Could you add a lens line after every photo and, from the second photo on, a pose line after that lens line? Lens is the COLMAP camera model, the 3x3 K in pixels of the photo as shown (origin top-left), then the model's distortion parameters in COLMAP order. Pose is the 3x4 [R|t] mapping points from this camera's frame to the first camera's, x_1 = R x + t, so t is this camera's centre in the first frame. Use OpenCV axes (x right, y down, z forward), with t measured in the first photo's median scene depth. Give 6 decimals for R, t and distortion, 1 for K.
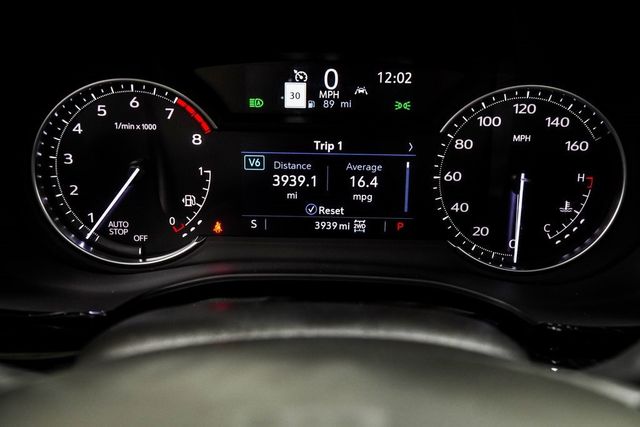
lens RADIAL K [[741.4, 0, 320.0], [0, 741.4, 209.6], [0, 0, 1]] dist [0.069269, 0.000000]
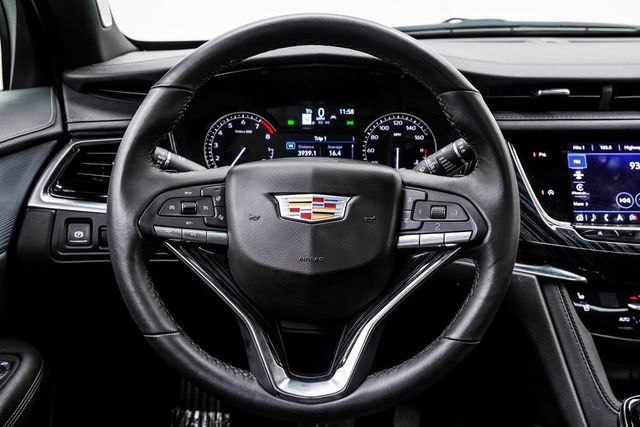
lens RADIAL K [[741.4, 0, 322.5], [0, 741.4, 217.1], [0, 0, 1]] dist [0.069269, 0.000000]
pose [[0.999696, -0.013662, 0.020503, -0.036673], [0.015411, 0.996023, -0.087749, 0.396447], [-0.019223, 0.088039, 0.995932, -1.461261]]
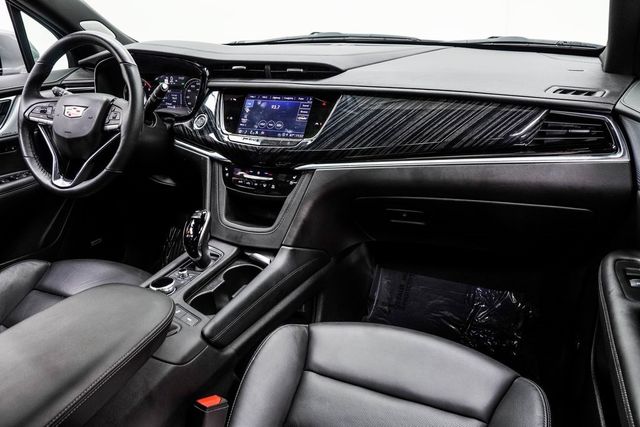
lens RADIAL K [[474.3, 0, 318.0], [0, 474.3, 212.4], [0, 0, 1]] dist [-0.092546, 0.031906]
pose [[0.926087, 0.111605, -0.360428, 2.282549], [-0.111785, 0.993523, 0.020418, 0.583352], [0.360372, 0.021381, 0.932564, -1.685648]]
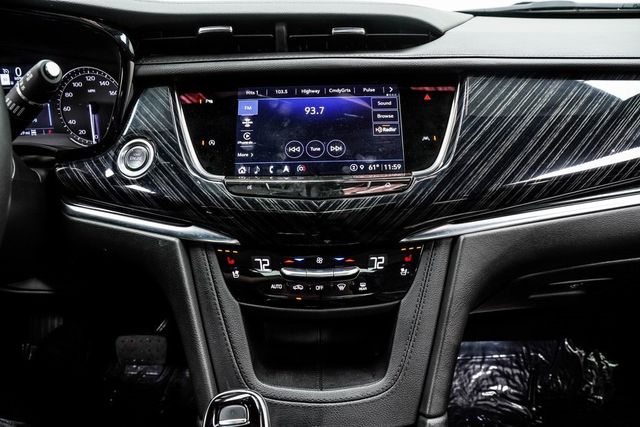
lens RADIAL K [[474.3, 0, 316.3], [0, 474.3, 211.8], [0, 0, 1]] dist [-0.092546, 0.031906]
pose [[0.999124, -0.040857, 0.009083, 0.963213], [0.041114, 0.998698, -0.030197, 0.367847], [-0.007838, 0.030544, 0.999503, -0.483269]]
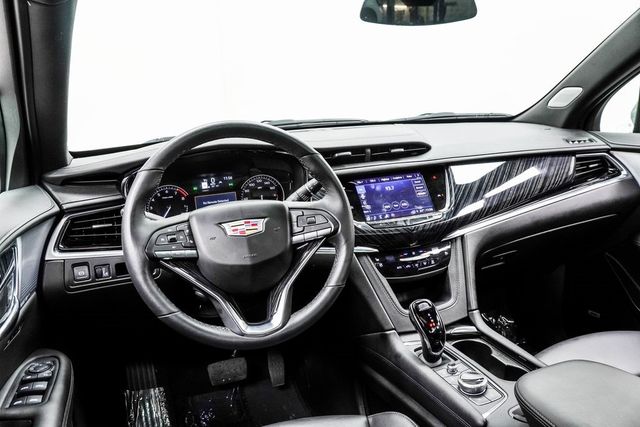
lens RADIAL K [[508.7, 0, 320.0], [0, 508.7, 211.9], [0, 0, 1]] dist [-0.085025, 0.008503]
pose [[0.922023, -0.145475, 0.358763, -0.476680], [0.206532, 0.968658, -0.138007, 0.511136], [-0.327442, 0.201341, 0.923170, -1.775431]]
